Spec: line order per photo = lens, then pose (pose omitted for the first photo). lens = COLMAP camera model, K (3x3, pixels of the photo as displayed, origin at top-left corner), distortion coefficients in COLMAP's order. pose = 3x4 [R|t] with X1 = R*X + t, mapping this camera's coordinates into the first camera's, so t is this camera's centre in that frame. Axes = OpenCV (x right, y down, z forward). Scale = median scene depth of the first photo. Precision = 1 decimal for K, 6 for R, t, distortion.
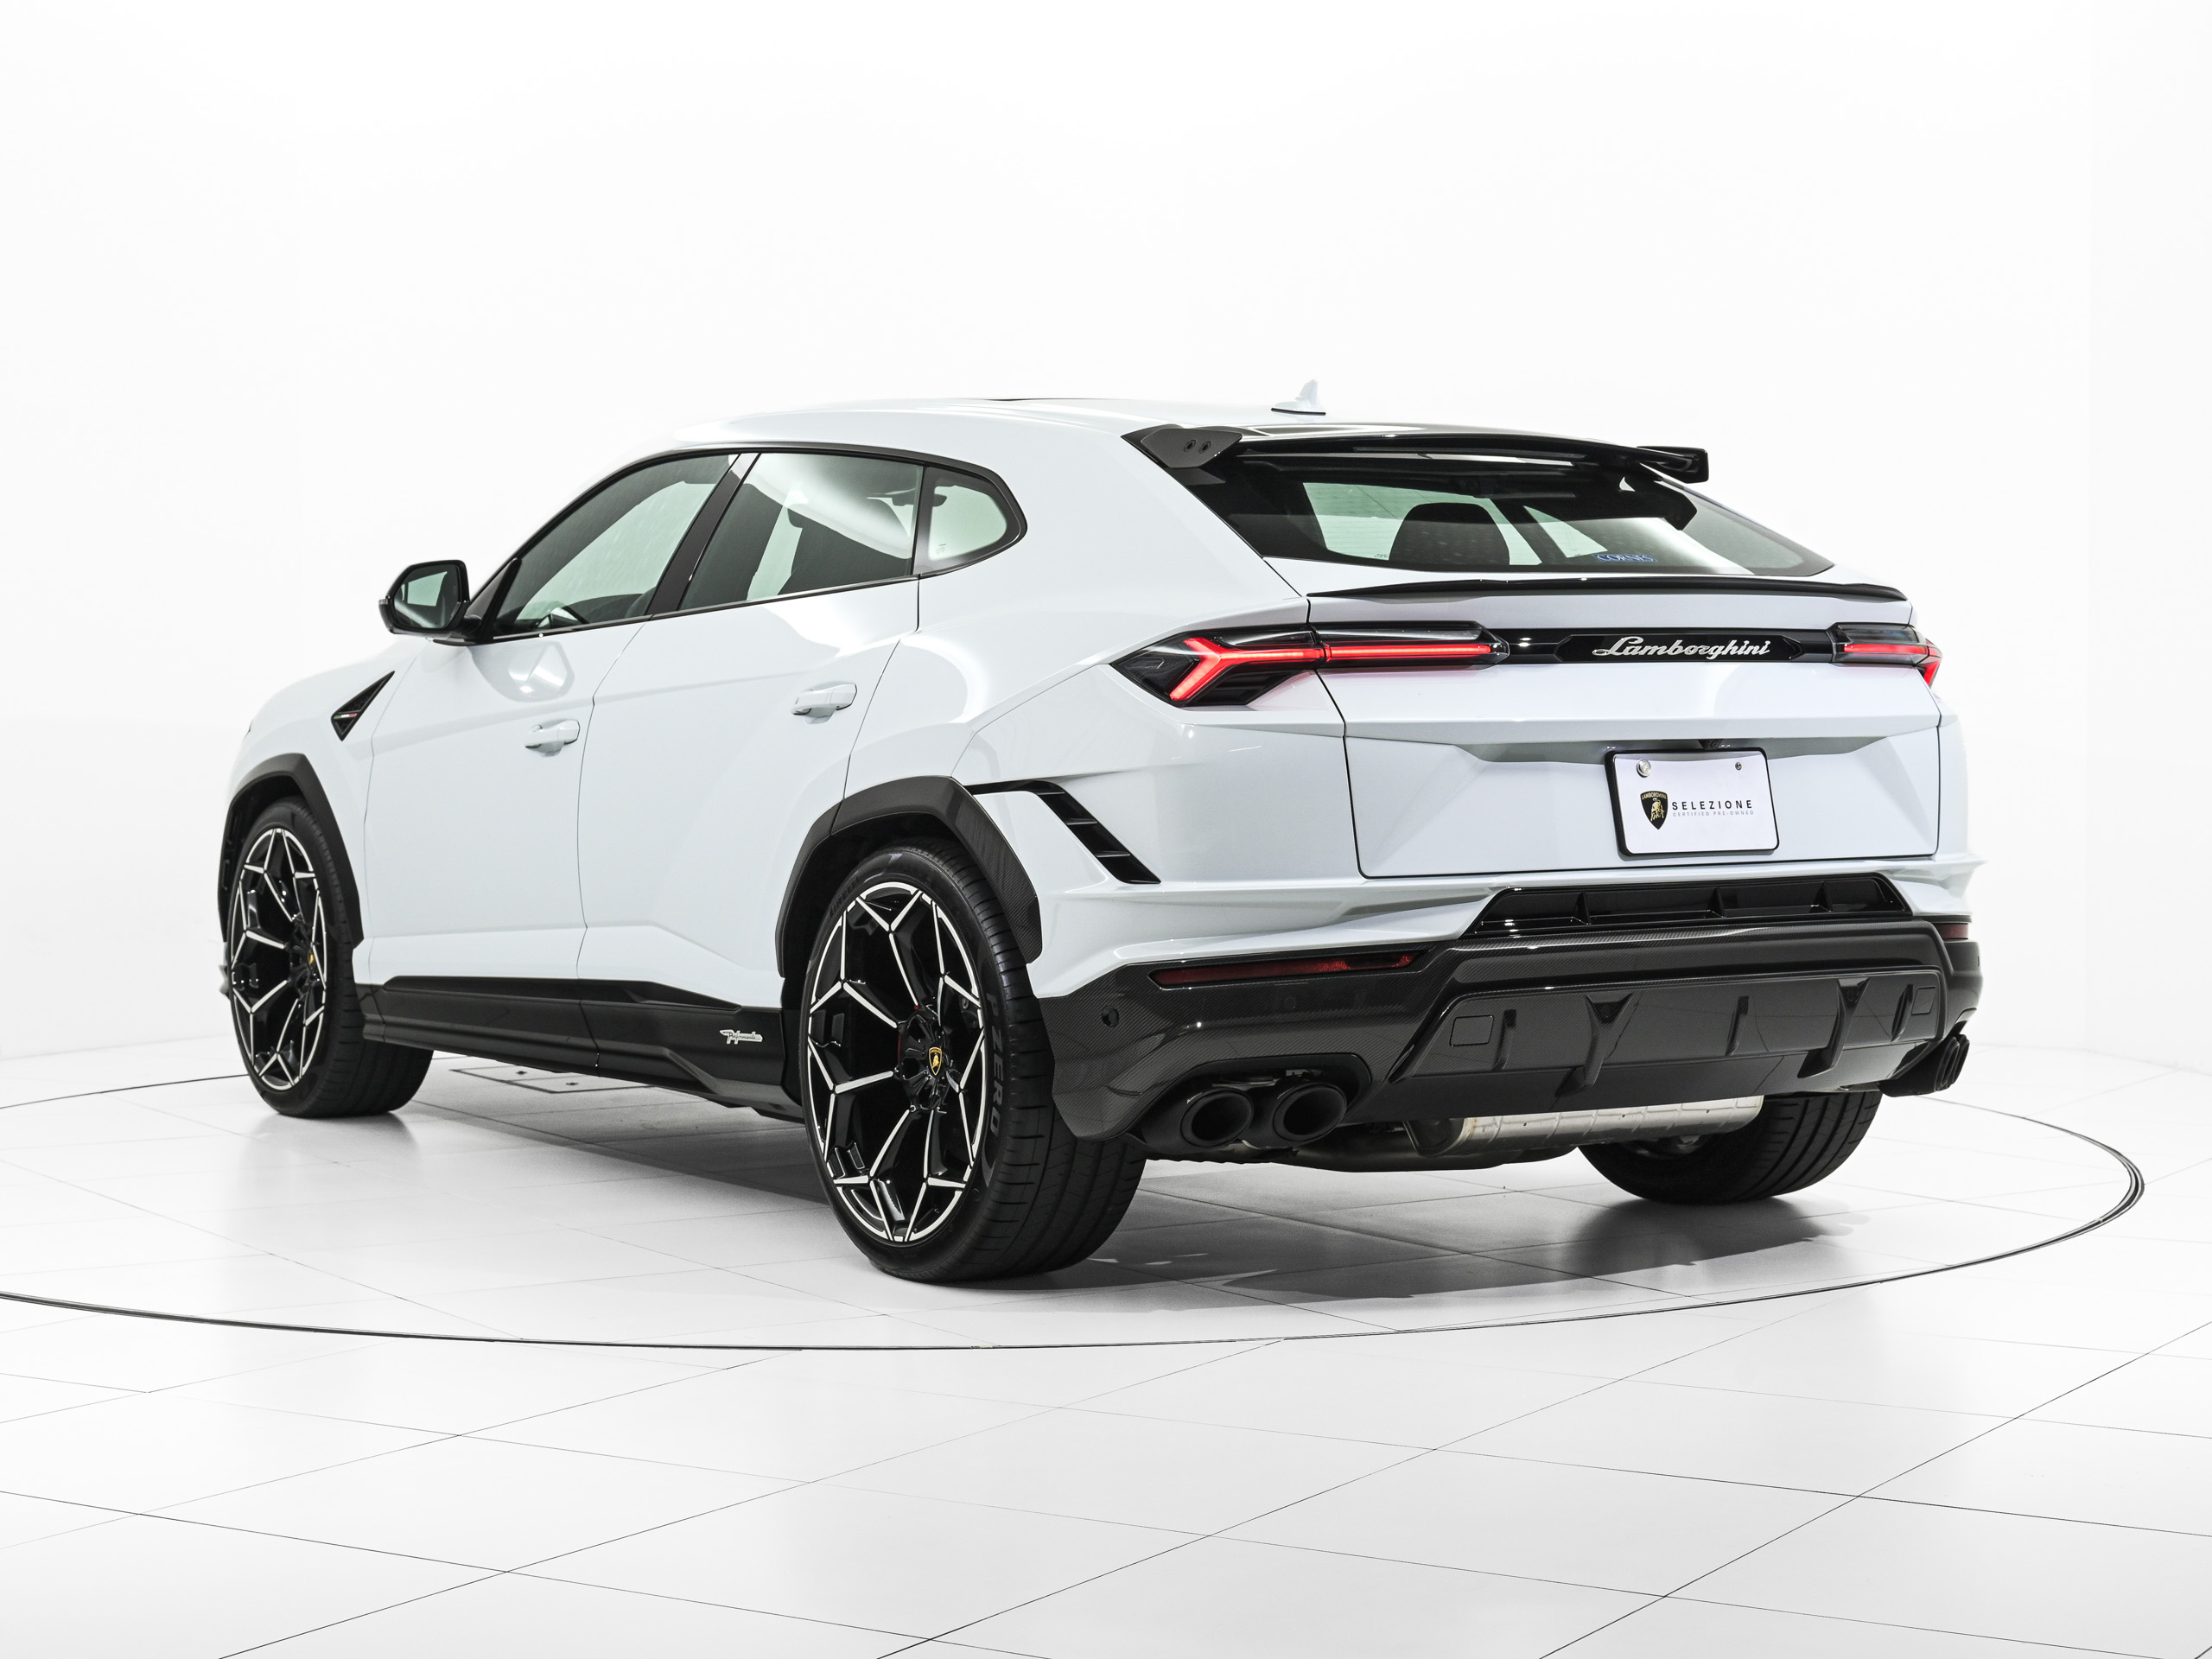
lens RADIAL K [[3721.8, 0, 1106.0], [0, 3721.8, 829.5], [0, 0, 1]] dist [0.001866, -0.035073]
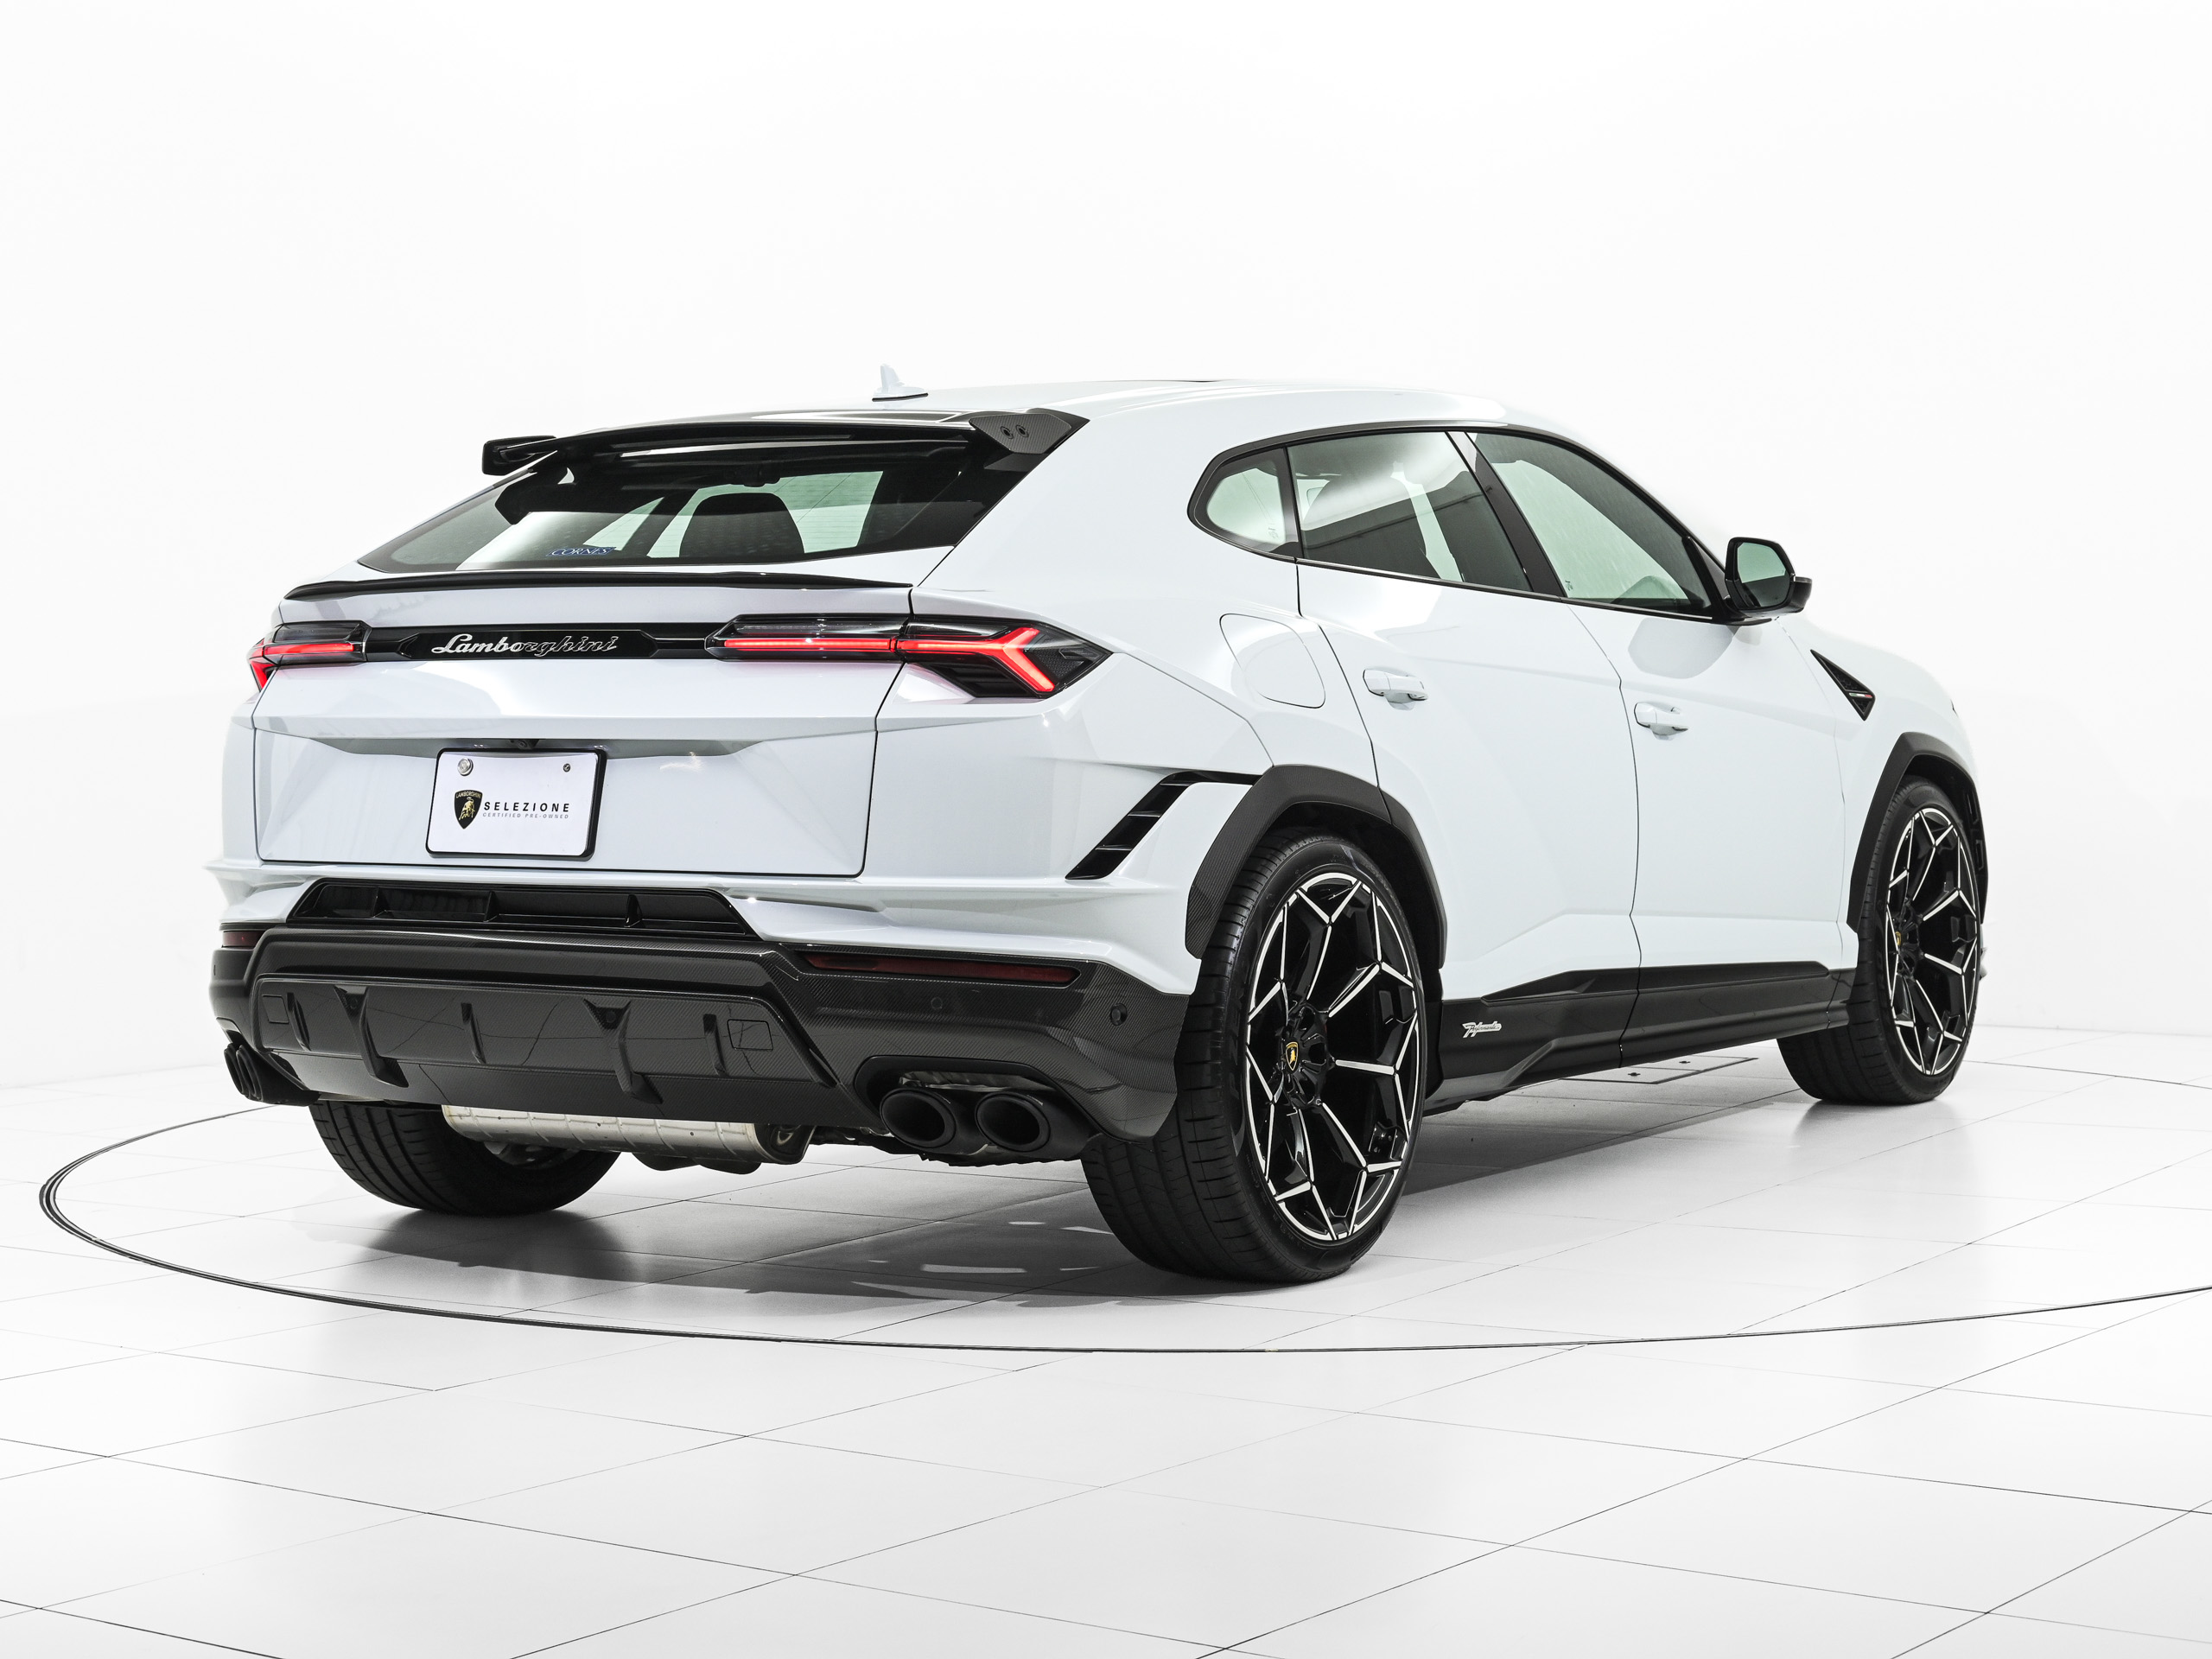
lens RADIAL K [[3996.7, 0, 1106.0], [0, 3996.7, 829.5], [0, 0, 1]] dist [0.001288, -0.028190]
pose [[0.447705, 0.039484, -0.893309, 1.165726], [-0.030464, 0.999118, 0.028893, -0.035506], [0.893662, 0.014279, 0.448513, 0.670907]]
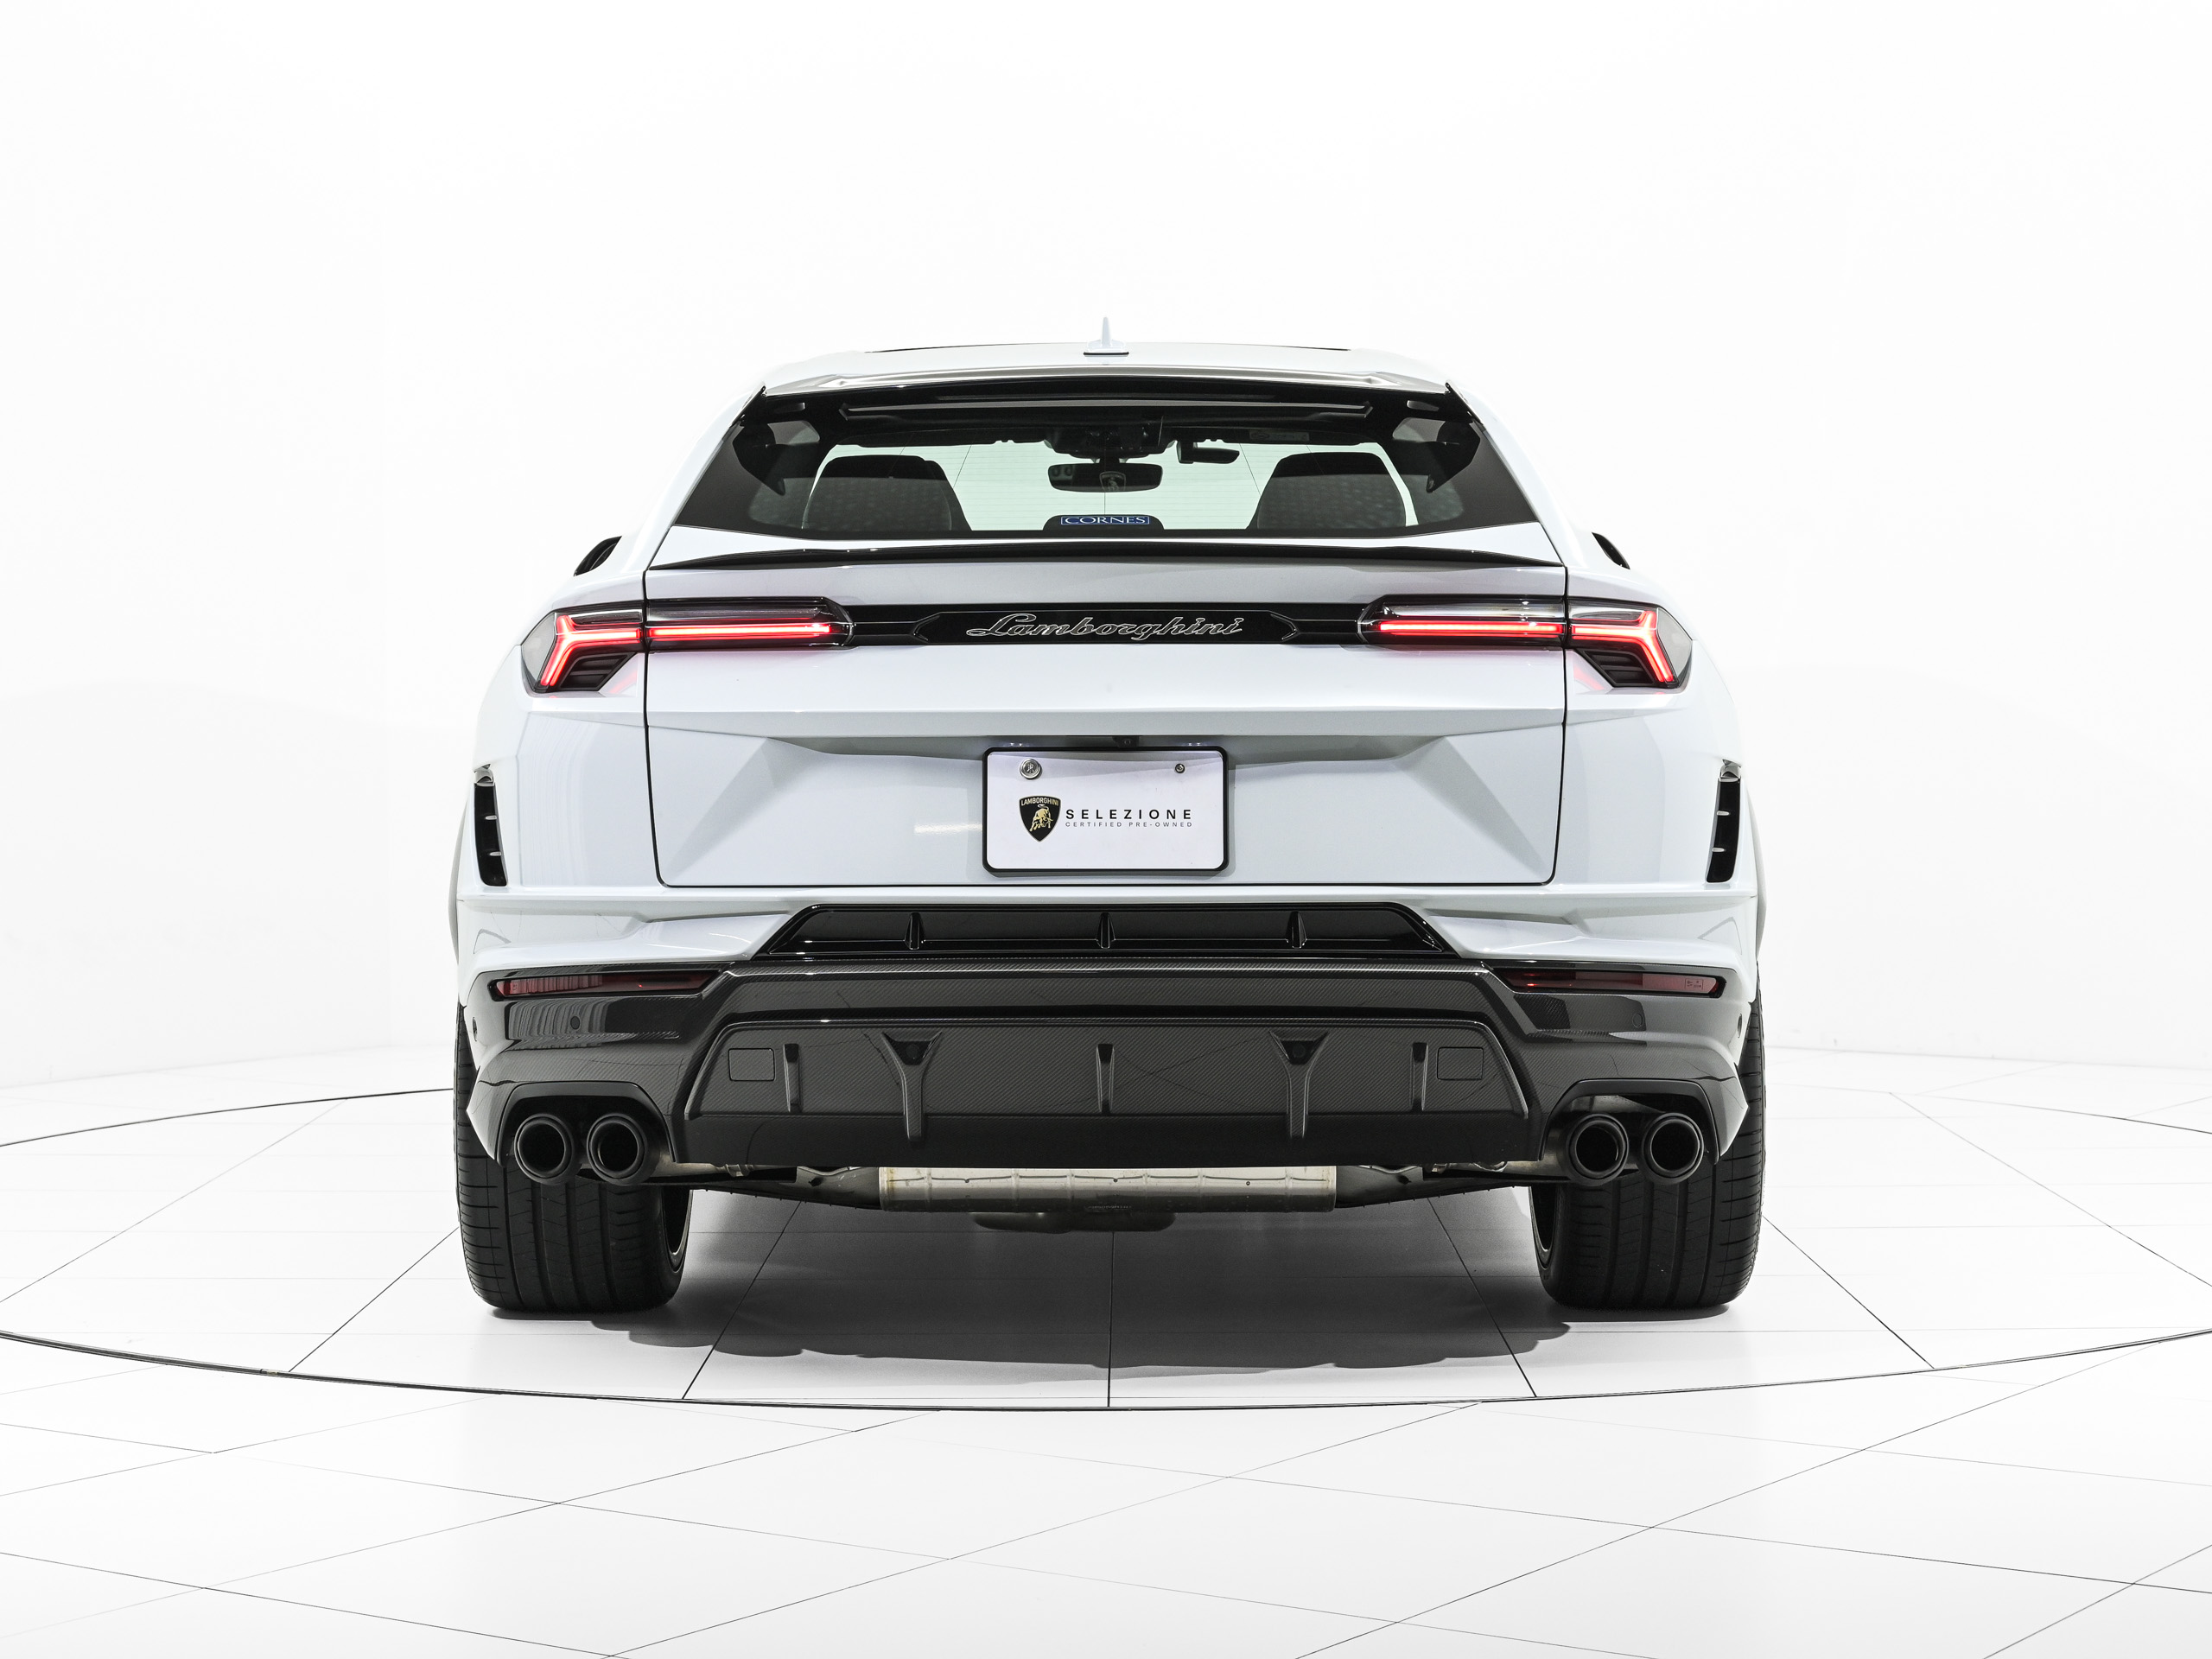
lens RADIAL K [[4026.0, 0, 1106.0], [0, 4026.0, 829.5], [0, 0, 1]] dist [0.045658, 0.027043]
pose [[0.846178, 0.025458, -0.532291, 0.643169], [-0.022163, 0.999675, 0.012579, -0.014505], [0.532439, 0.001153, 0.846468, 0.232166]]
